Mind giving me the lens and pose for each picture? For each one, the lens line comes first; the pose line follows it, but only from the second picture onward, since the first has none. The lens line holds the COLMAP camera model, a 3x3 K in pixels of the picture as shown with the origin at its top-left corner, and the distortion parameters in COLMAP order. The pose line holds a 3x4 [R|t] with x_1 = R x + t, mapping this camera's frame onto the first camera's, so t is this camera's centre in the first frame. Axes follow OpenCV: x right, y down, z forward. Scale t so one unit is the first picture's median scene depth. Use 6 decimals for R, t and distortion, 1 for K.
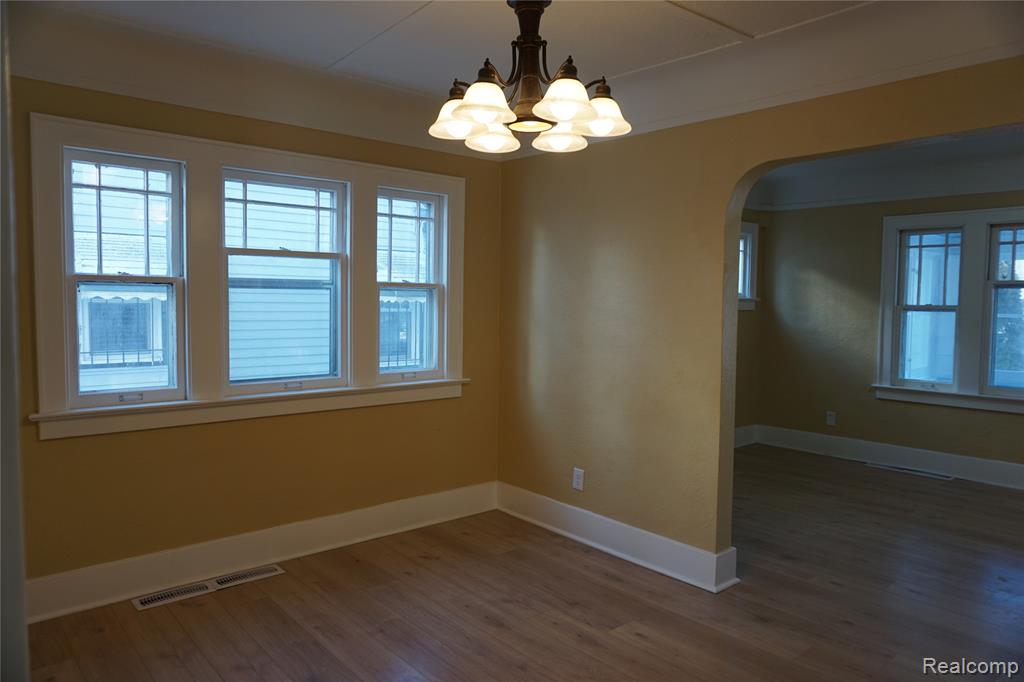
lens RADIAL K [[692.7, 0, 521.2], [0, 692.7, 342.1], [0, 0, 1]] dist [-0.033320, 0.043579]
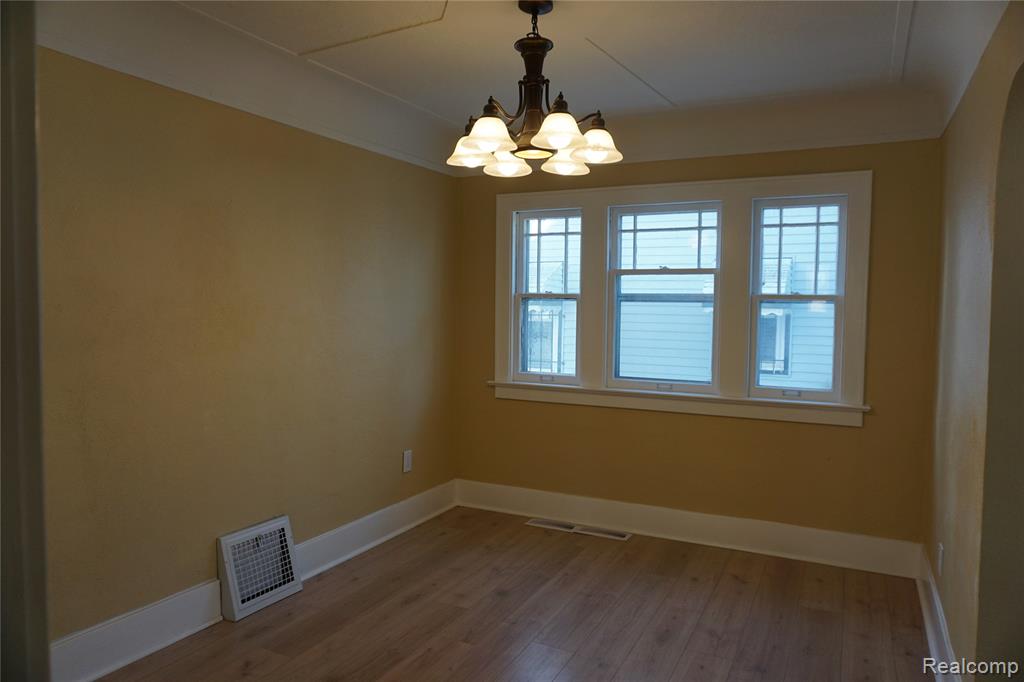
lens RADIAL K [[692.7, 0, 521.2], [0, 692.7, 342.1], [0, 0, 1]] dist [-0.033320, 0.043579]
pose [[0.377858, 0.033505, -0.925257, 0.664663], [-0.070474, 0.997487, 0.007341, -0.002013], [0.923178, 0.062432, 0.379269, 0.358282]]
